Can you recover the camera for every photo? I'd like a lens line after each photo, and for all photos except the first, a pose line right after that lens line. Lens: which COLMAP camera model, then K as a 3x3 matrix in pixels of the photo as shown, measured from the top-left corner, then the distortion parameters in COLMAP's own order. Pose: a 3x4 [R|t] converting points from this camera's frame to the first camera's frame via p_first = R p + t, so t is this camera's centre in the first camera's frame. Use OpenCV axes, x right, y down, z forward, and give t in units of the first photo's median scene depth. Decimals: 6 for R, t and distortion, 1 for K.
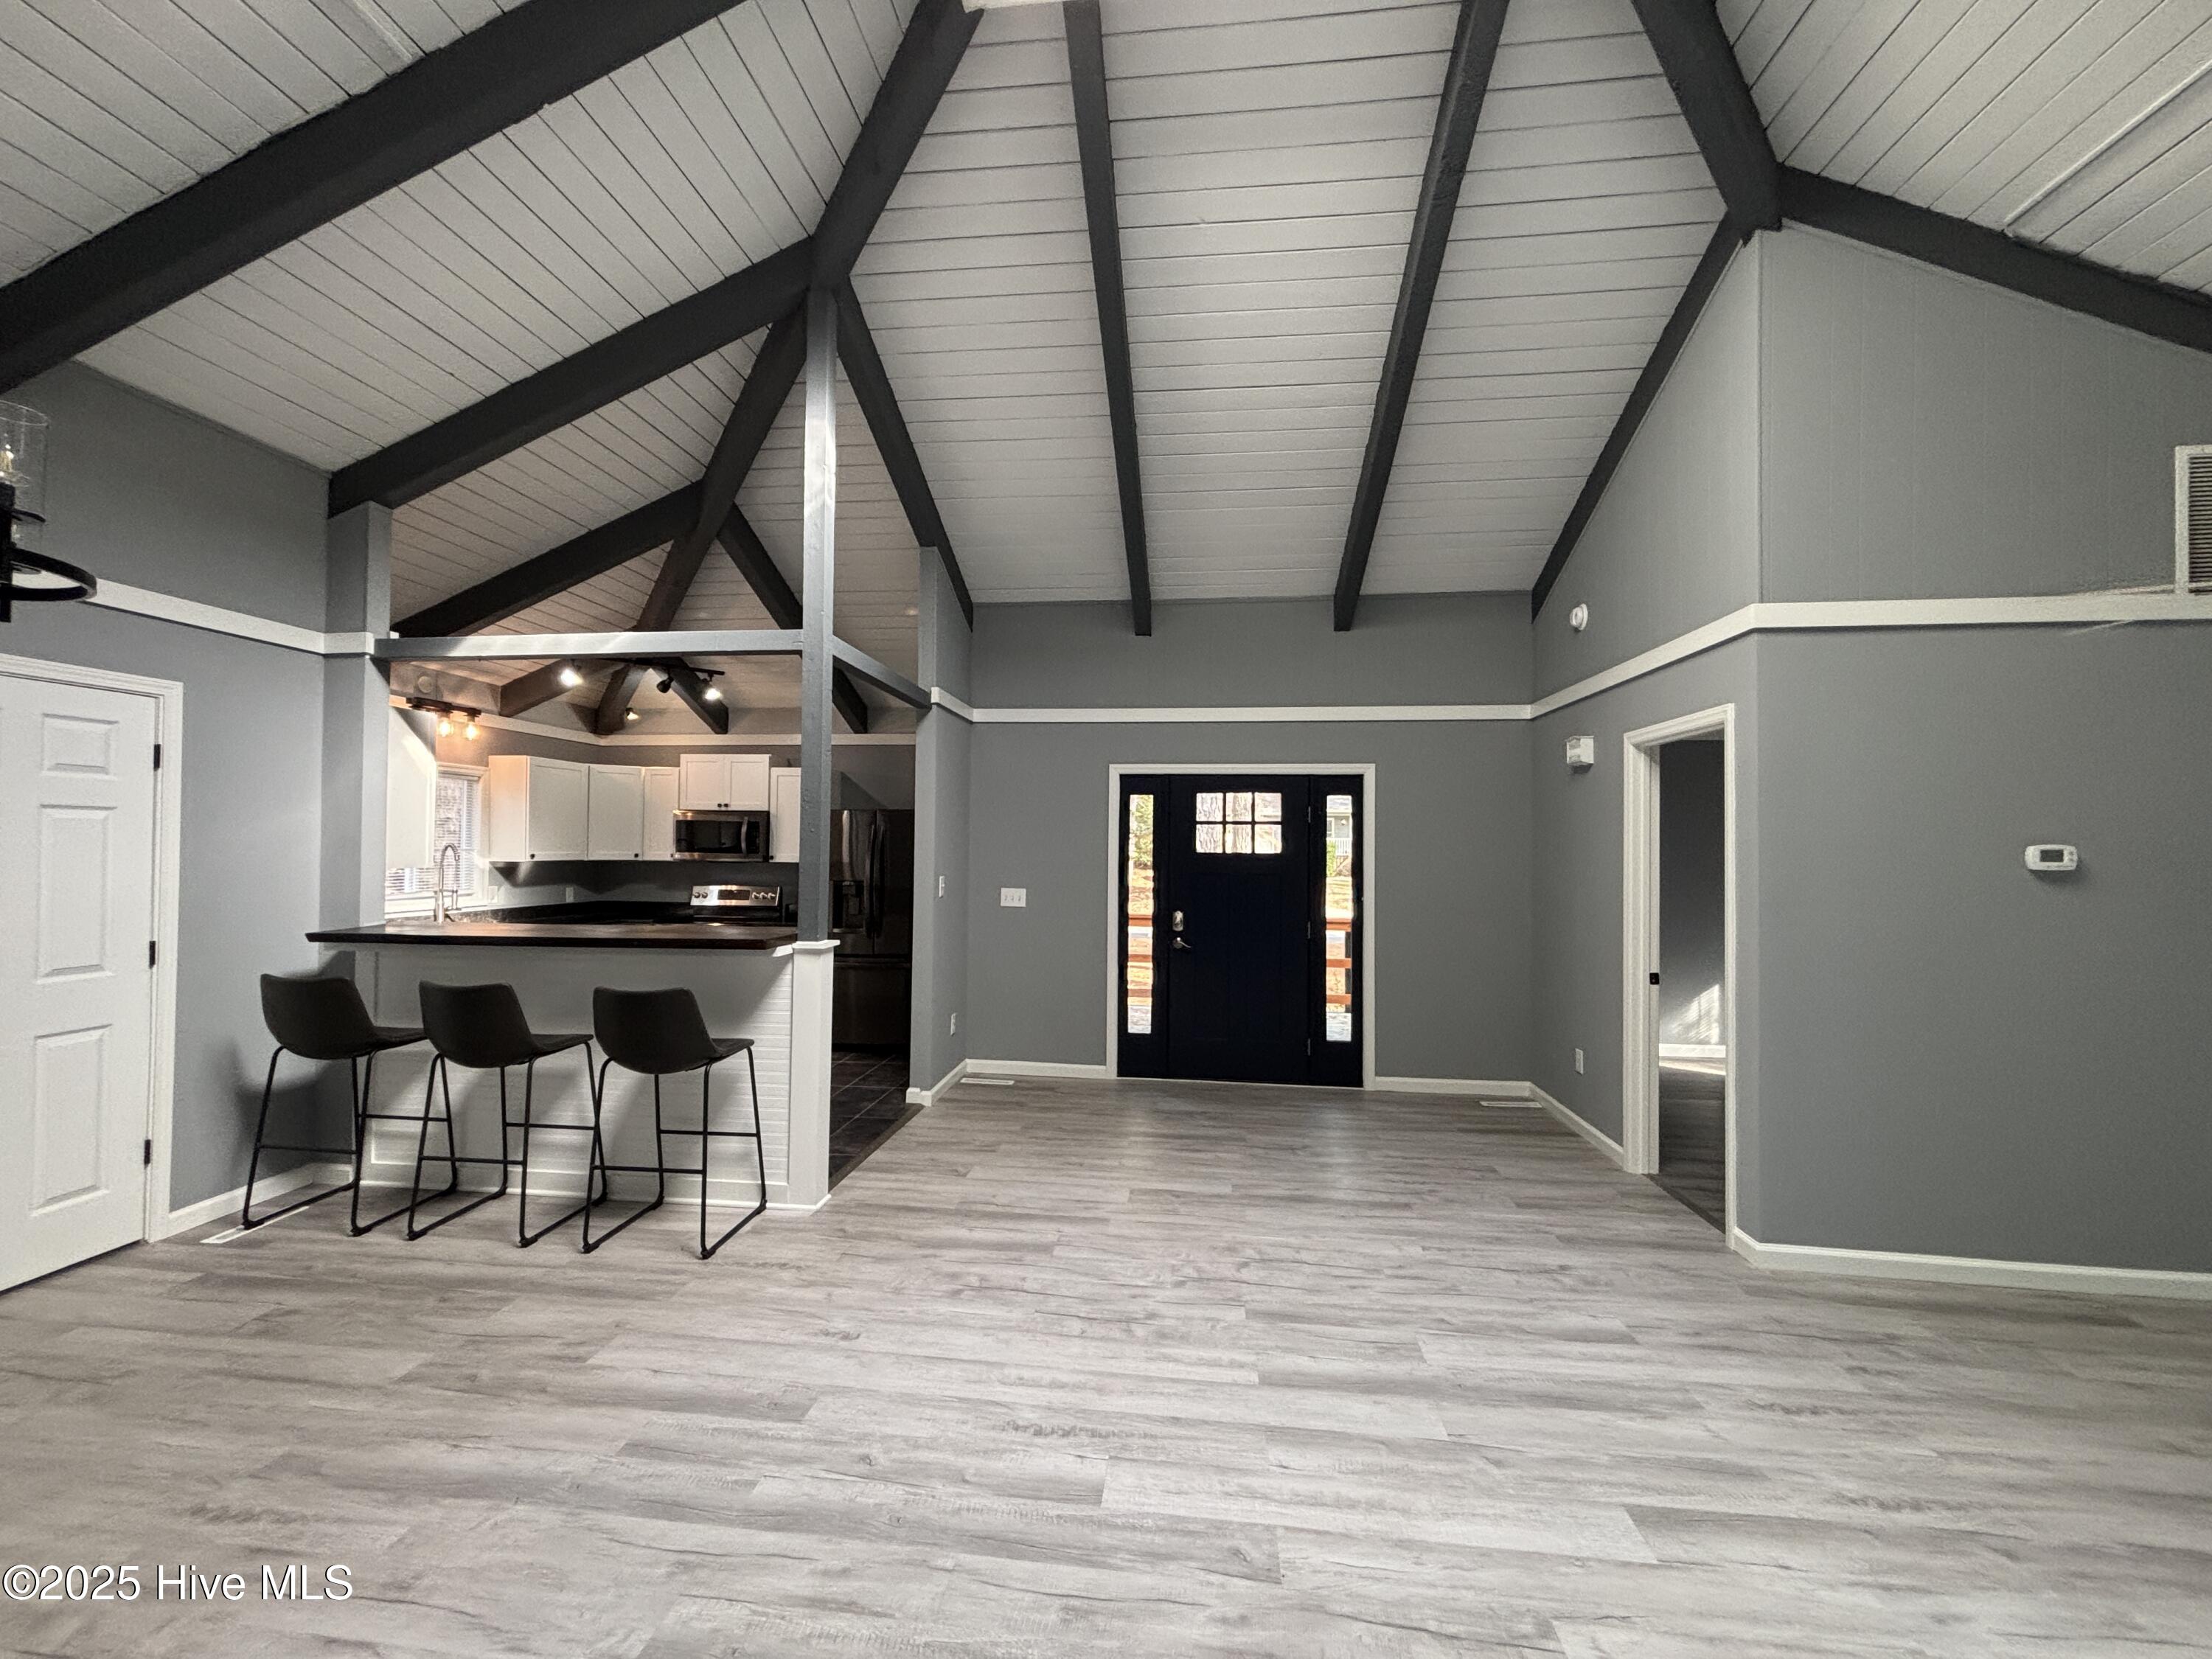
lens RADIAL K [[894.5, 0, 1088.1], [0, 894.5, 820.7], [0, 0, 1]] dist [0.000037, 0.001267]
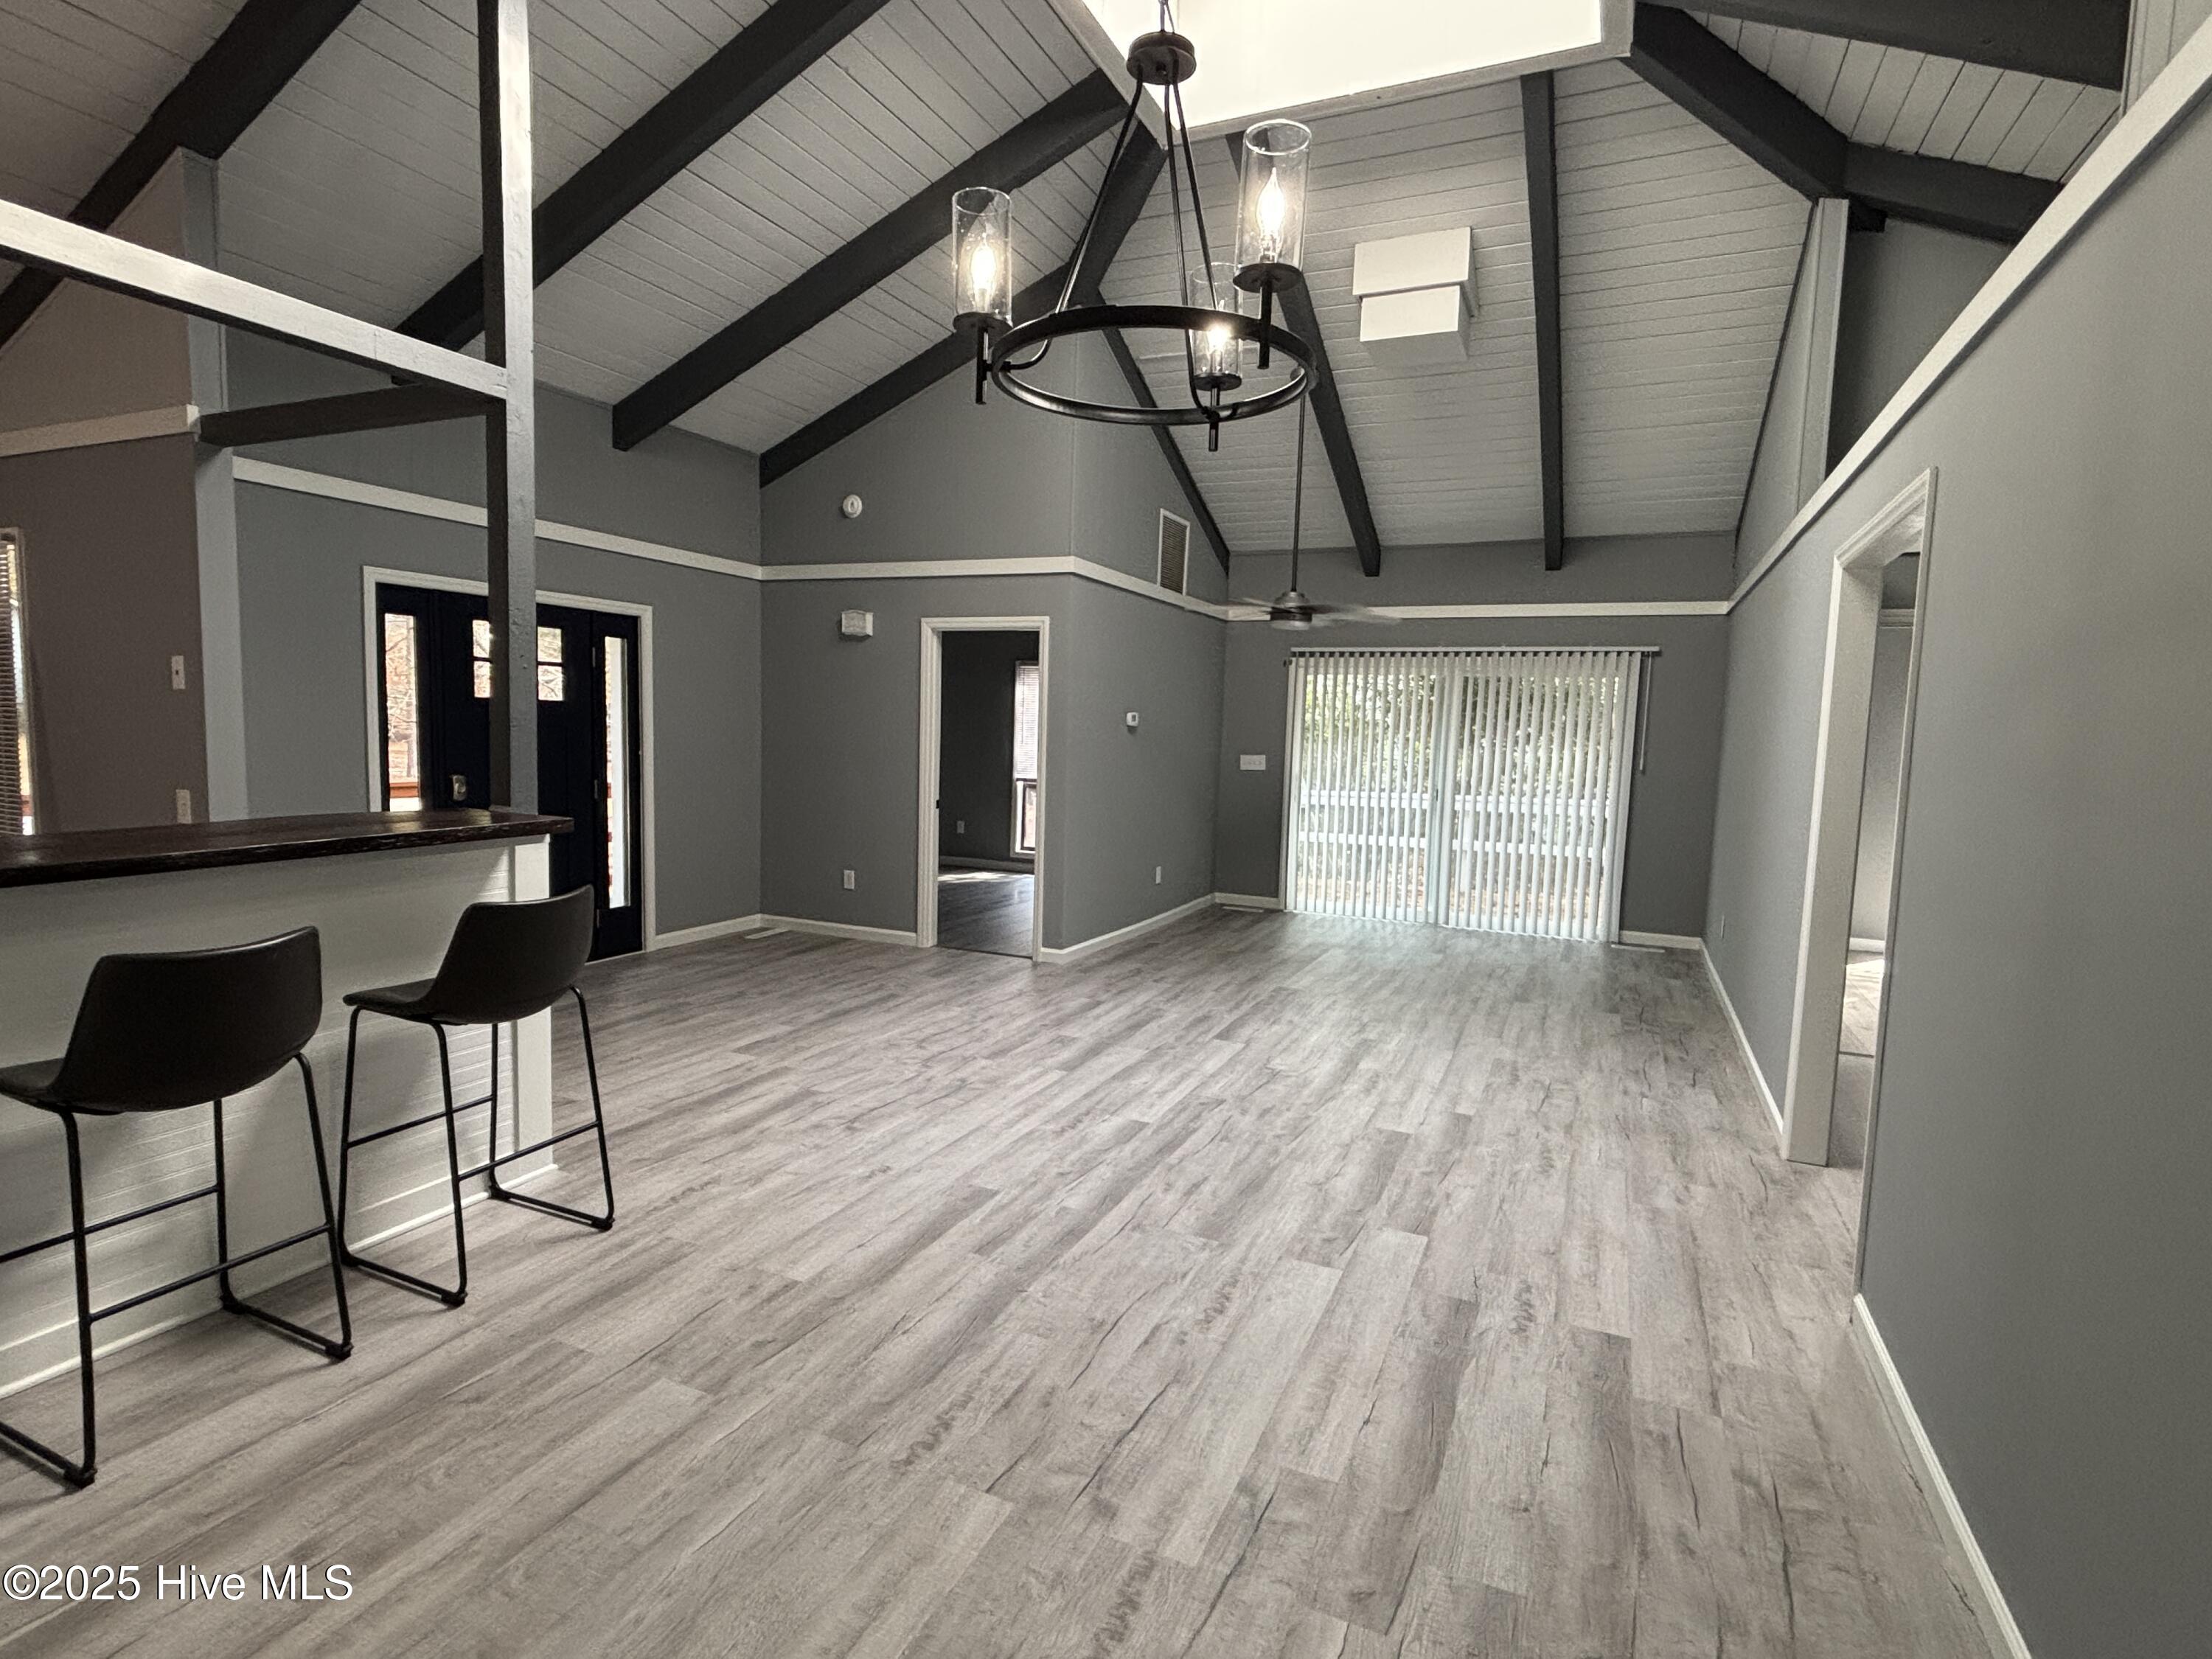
lens RADIAL K [[1142.2, 0, 1085.1], [0, 1142.2, 828.5], [0, 0, 1]] dist [0.017979, -0.002864]
pose [[0.300935, -0.084774, 0.949869, -1.018093], [-0.059979, 0.992386, 0.107572, 0.014132], [-0.951757, -0.089344, 0.293559, 0.293644]]
